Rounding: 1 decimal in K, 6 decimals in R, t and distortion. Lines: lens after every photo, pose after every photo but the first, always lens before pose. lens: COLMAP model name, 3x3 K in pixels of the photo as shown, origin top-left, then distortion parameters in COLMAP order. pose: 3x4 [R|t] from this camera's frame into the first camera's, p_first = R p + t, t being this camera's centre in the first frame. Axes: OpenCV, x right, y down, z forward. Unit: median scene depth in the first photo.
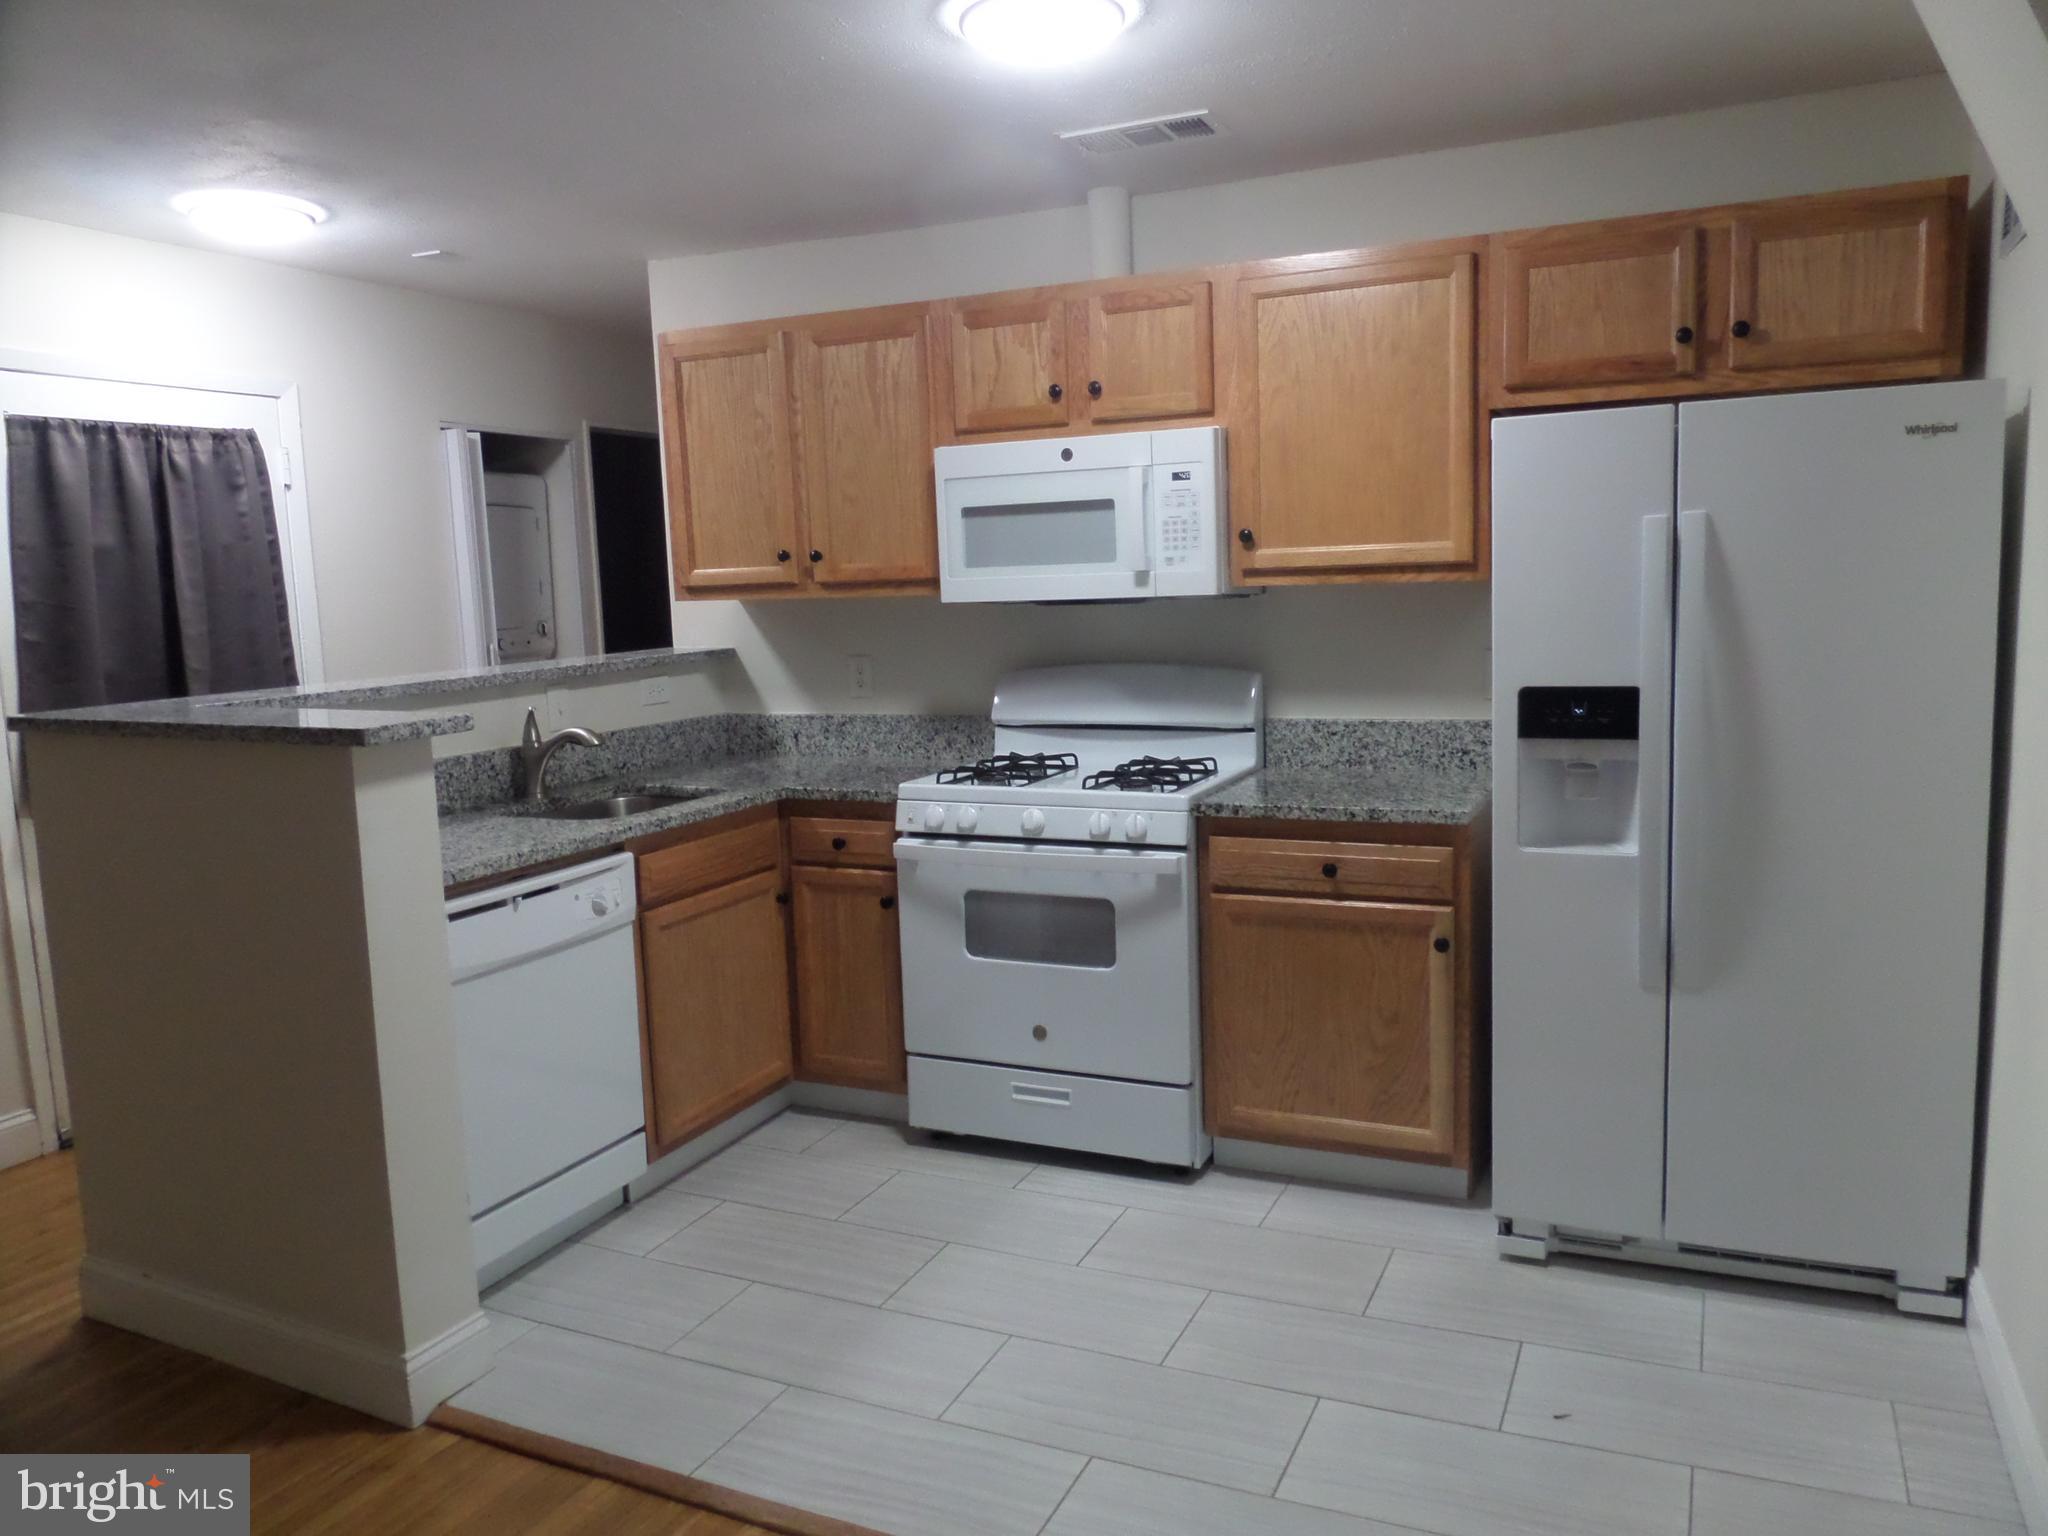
lens RADIAL K [[1458.3, 0, 1022.7], [0, 1458.3, 769.5], [0, 0, 1]] dist [0.004036, -0.002317]
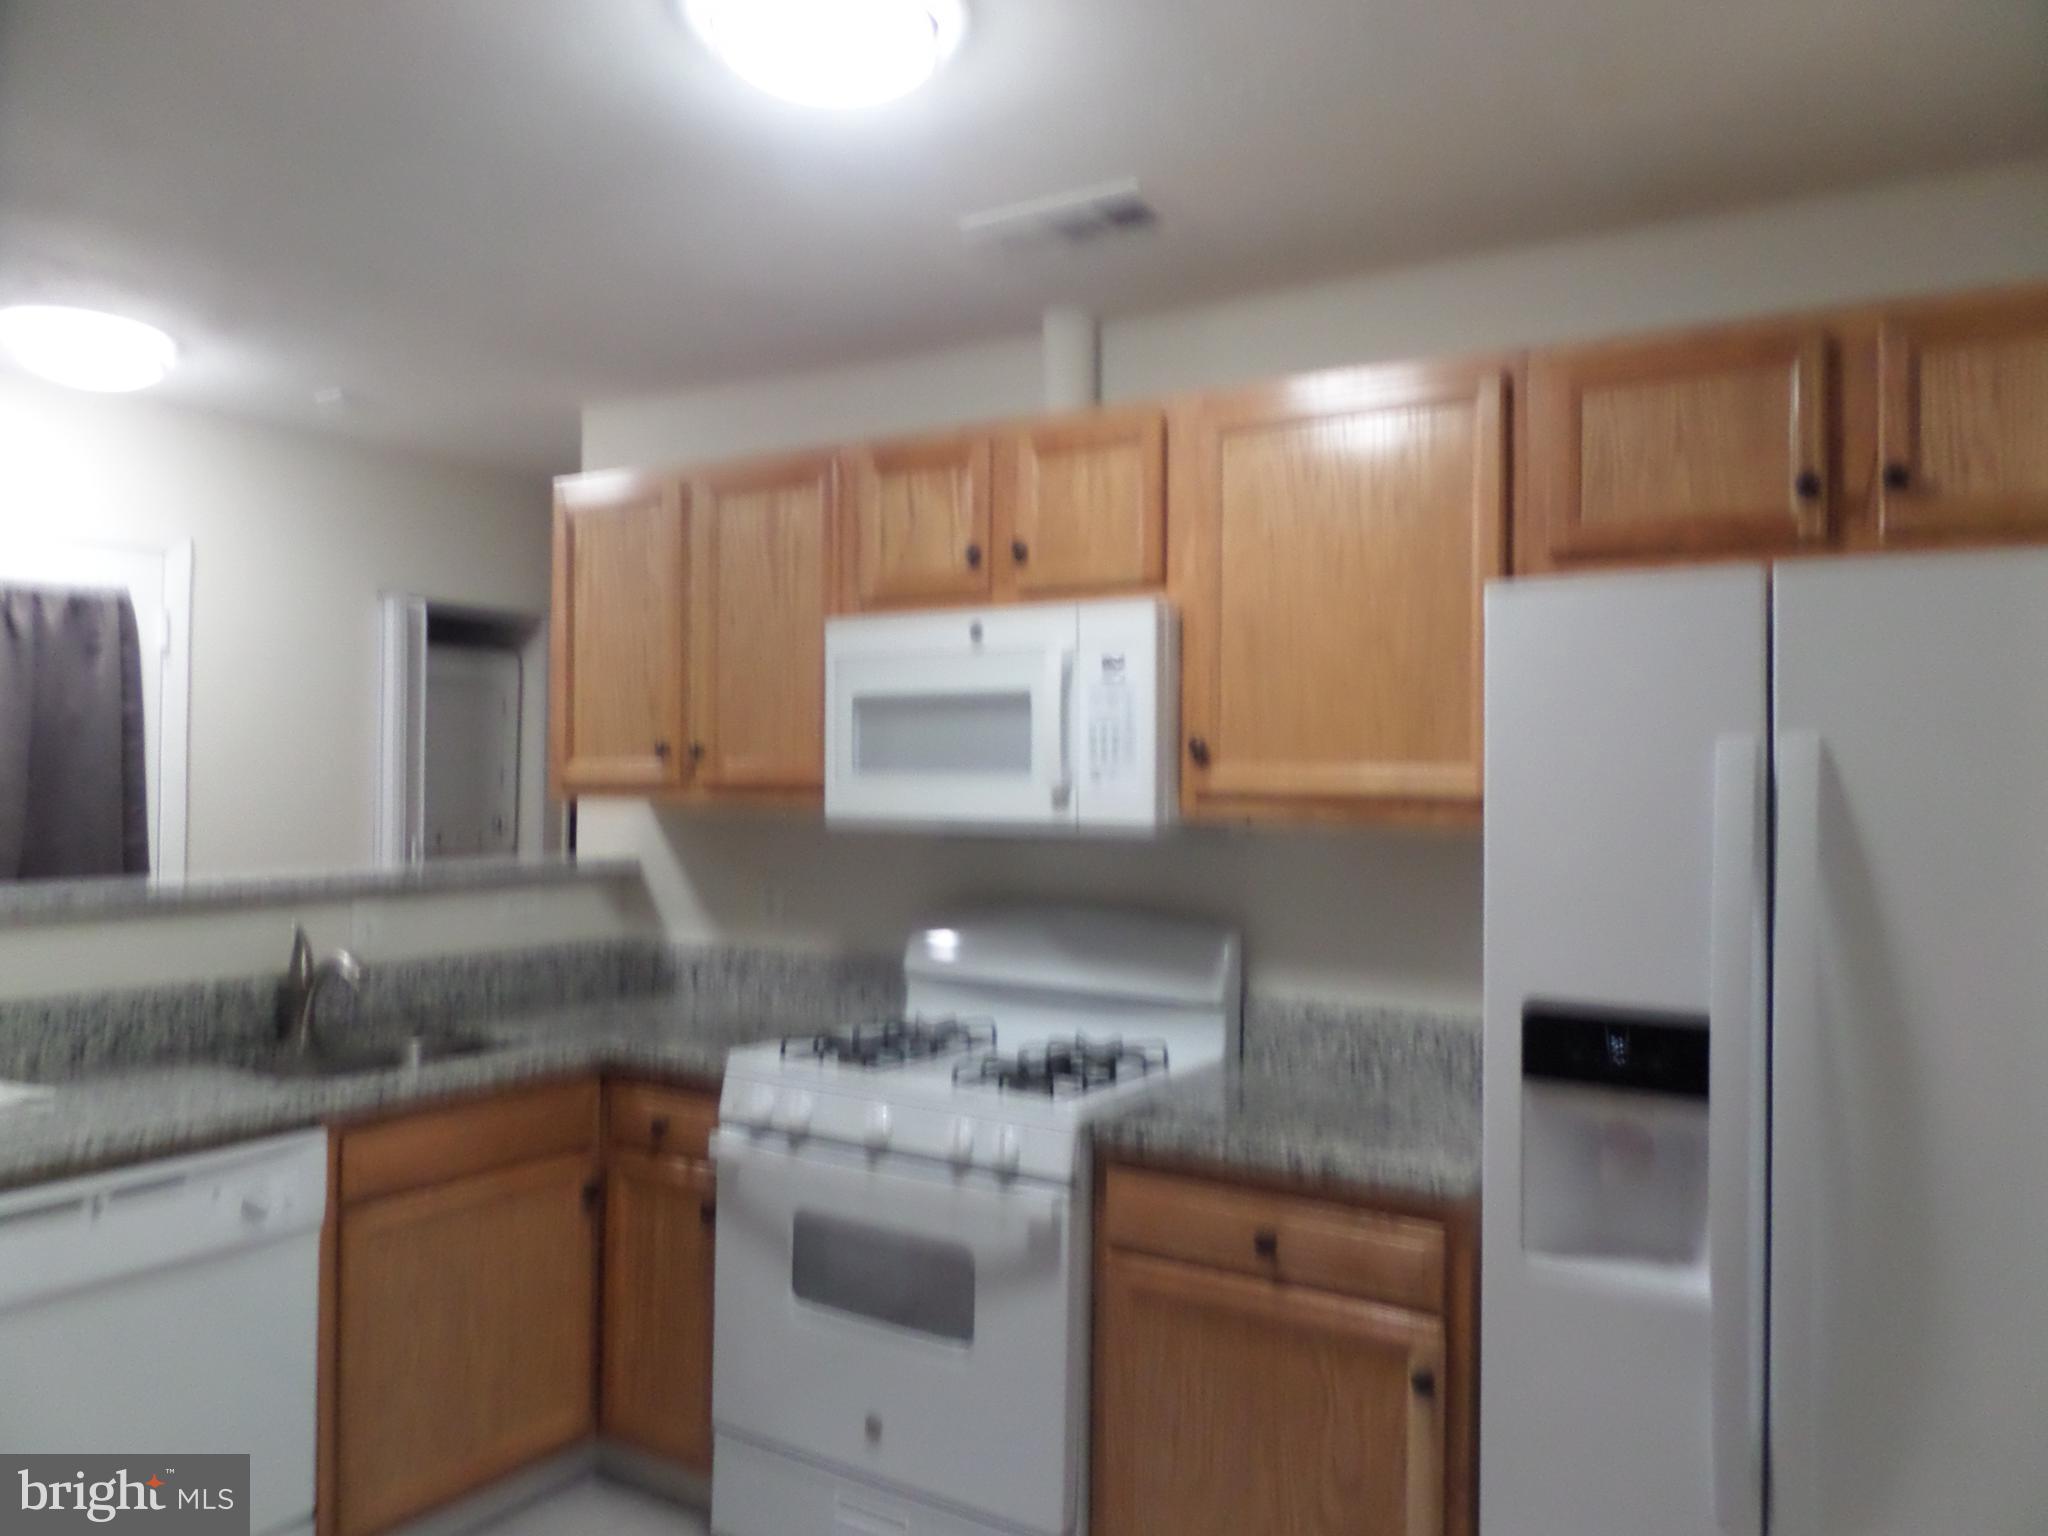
lens RADIAL K [[1466.9, 0, 1016.9], [0, 1466.9, 783.4], [0, 0, 1]] dist [-0.025157, 0.001556]
pose [[0.991776, 0.047078, -0.119012, 0.145268], [-0.062597, 0.989506, -0.130226, -0.040222], [0.111632, 0.136604, 0.984316, 0.258651]]
